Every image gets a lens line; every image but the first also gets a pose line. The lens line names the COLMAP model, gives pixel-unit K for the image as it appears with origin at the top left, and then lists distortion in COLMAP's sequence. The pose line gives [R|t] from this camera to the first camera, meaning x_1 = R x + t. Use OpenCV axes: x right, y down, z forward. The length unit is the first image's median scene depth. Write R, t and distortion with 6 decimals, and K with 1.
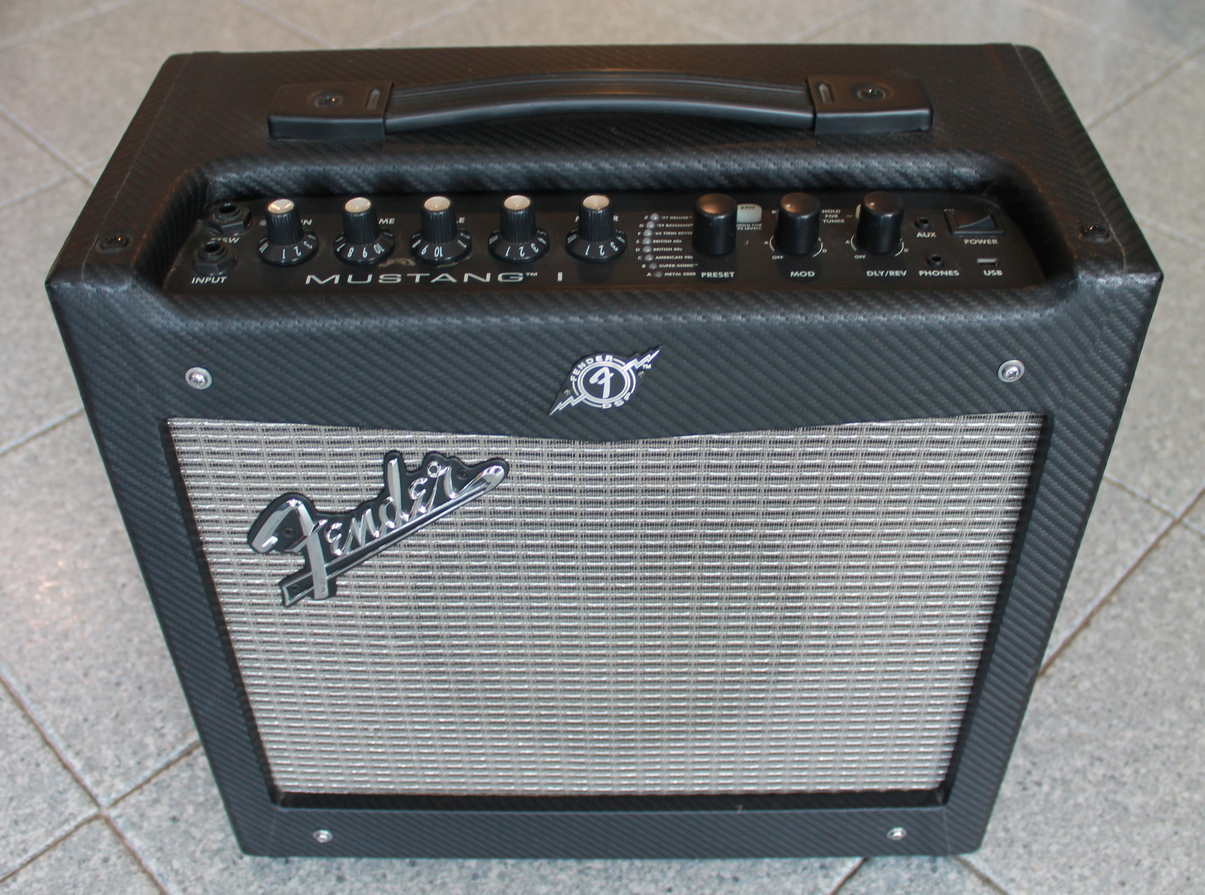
lens RADIAL K [[1332.7, 0, 597.2], [0, 1332.7, 443.4], [0, 0, 1]] dist [-0.087111, 0.000000]
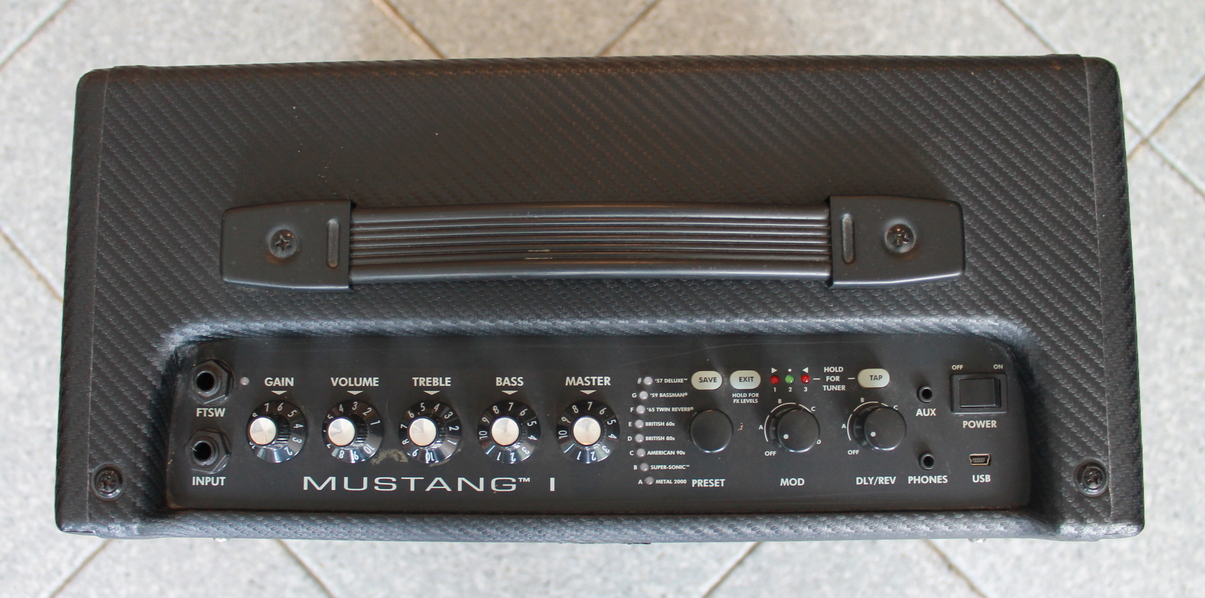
lens RADIAL K [[1110.0, 0, 607.9], [0, 1110.0, 297.1], [0, 0, 1]] dist [-0.101106, 0.000000]
pose [[0.999923, -0.005239, -0.011221, 0.024253], [0.011234, 0.764986, 0.643948, -0.765732], [0.005210, -0.644025, 0.764987, 0.442557]]
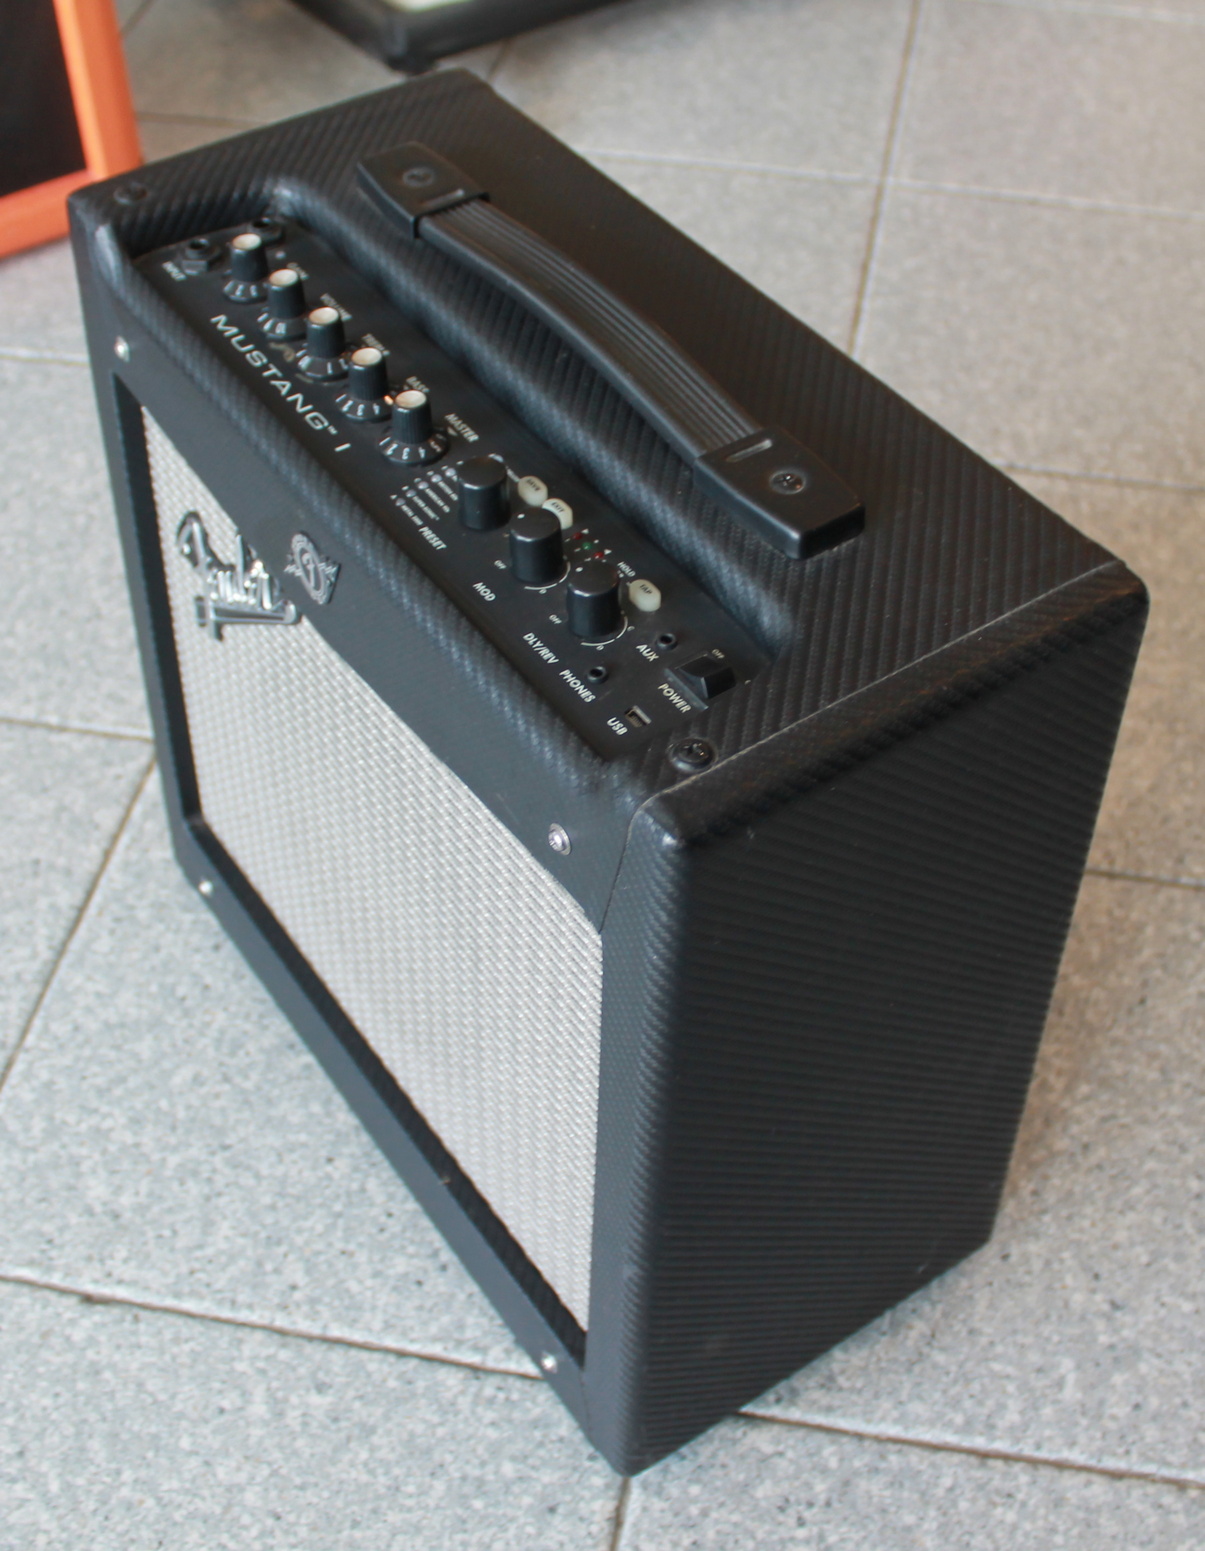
lens RADIAL K [[2073.3, 0, 600.0], [0, 2073.3, 778.7], [0, 0, 1]] dist [-0.103211, 0.000000]
pose [[0.560232, 0.603256, -0.567646, 0.990440], [-0.562866, 0.780012, 0.273429, -0.426456], [0.607718, 0.166325, 0.776540, 0.052901]]
